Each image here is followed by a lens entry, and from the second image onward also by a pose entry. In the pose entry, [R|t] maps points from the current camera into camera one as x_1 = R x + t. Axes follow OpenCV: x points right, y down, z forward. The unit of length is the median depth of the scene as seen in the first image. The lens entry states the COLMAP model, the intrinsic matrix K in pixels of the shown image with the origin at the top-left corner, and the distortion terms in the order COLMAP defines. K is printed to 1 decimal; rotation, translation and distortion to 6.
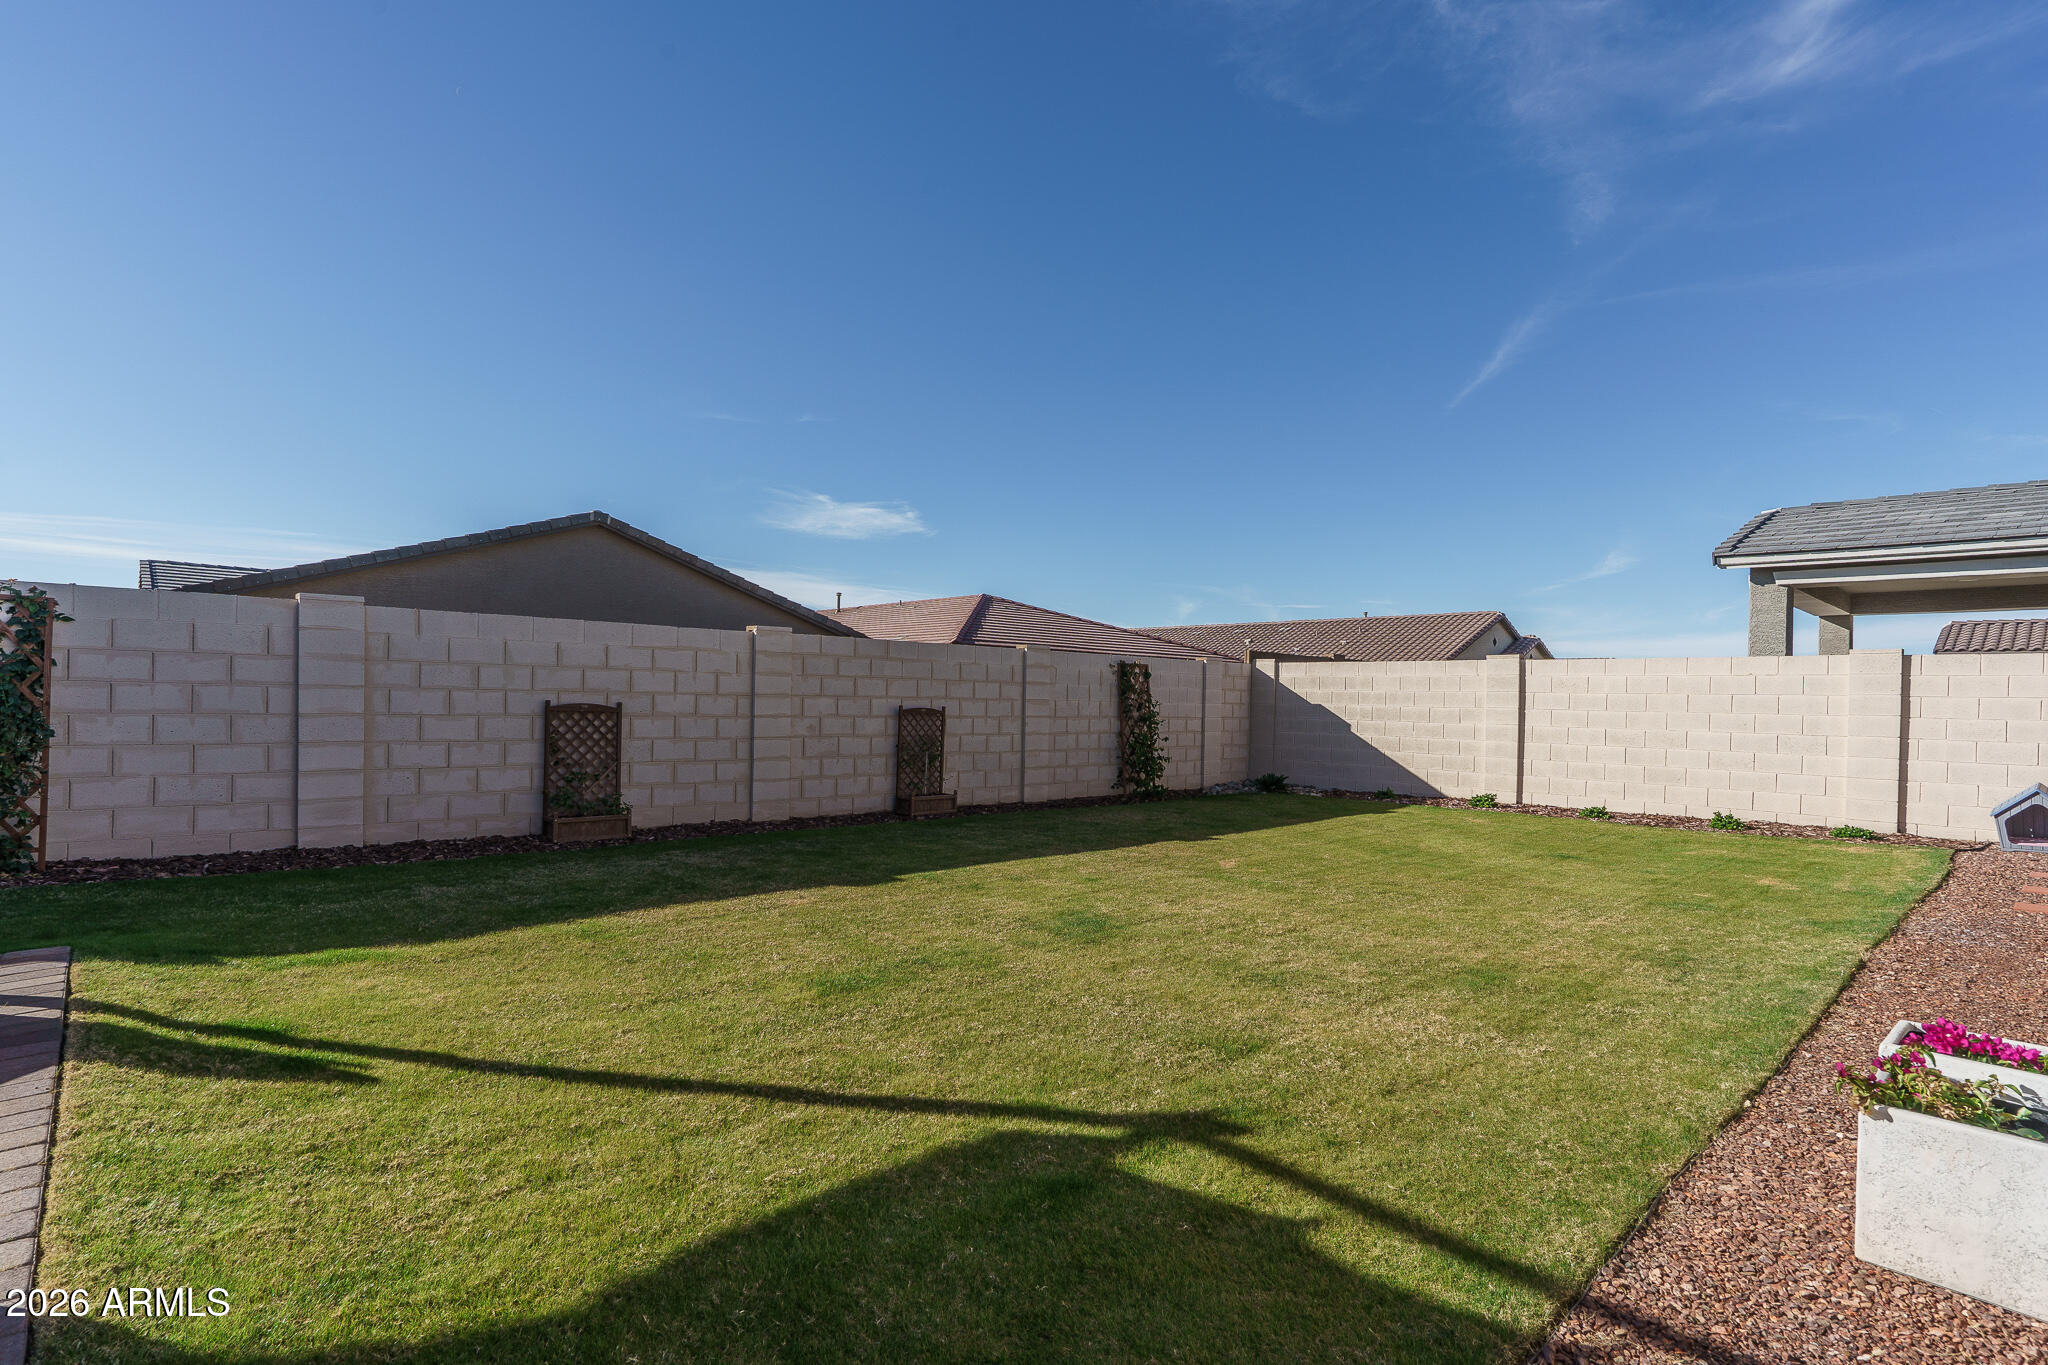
lens RADIAL K [[978.3, 0, 1010.4], [0, 978.3, 683.6], [0, 0, 1]] dist [0.003996, 0.000624]
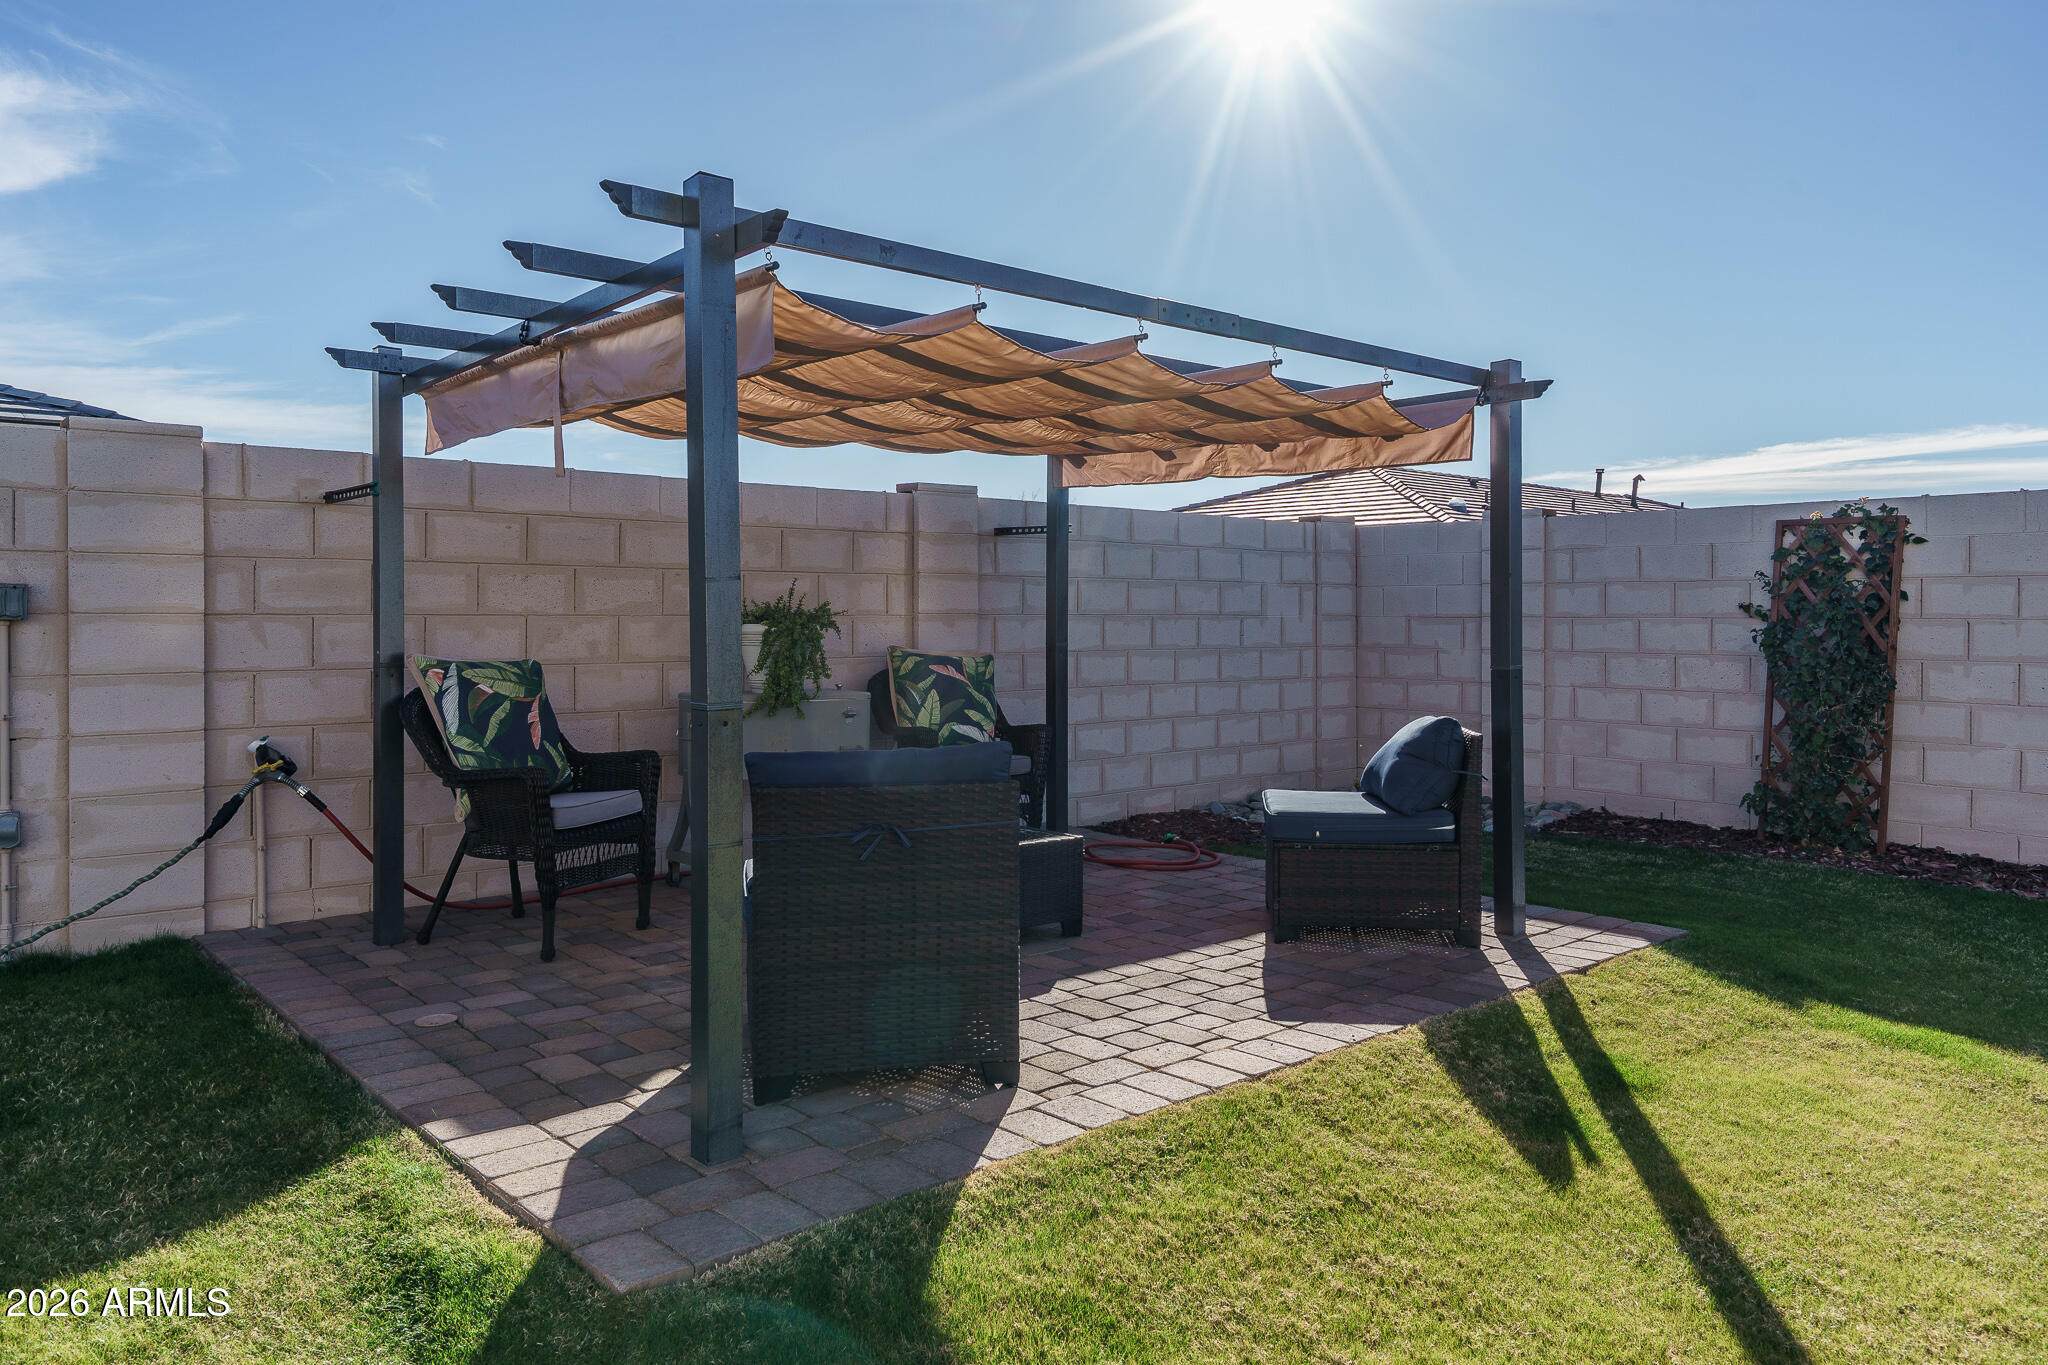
lens RADIAL K [[1376.2, 0, 1024.1], [0, 1376.2, 668.1], [0, 0, 1]] dist [0.001049, -0.000864]
pose [[-0.026872, 0.016369, -0.999505, 0.236641], [0.013239, 0.999784, 0.016017, 0.013678], [0.999551, -0.012802, -0.027083, 0.456507]]
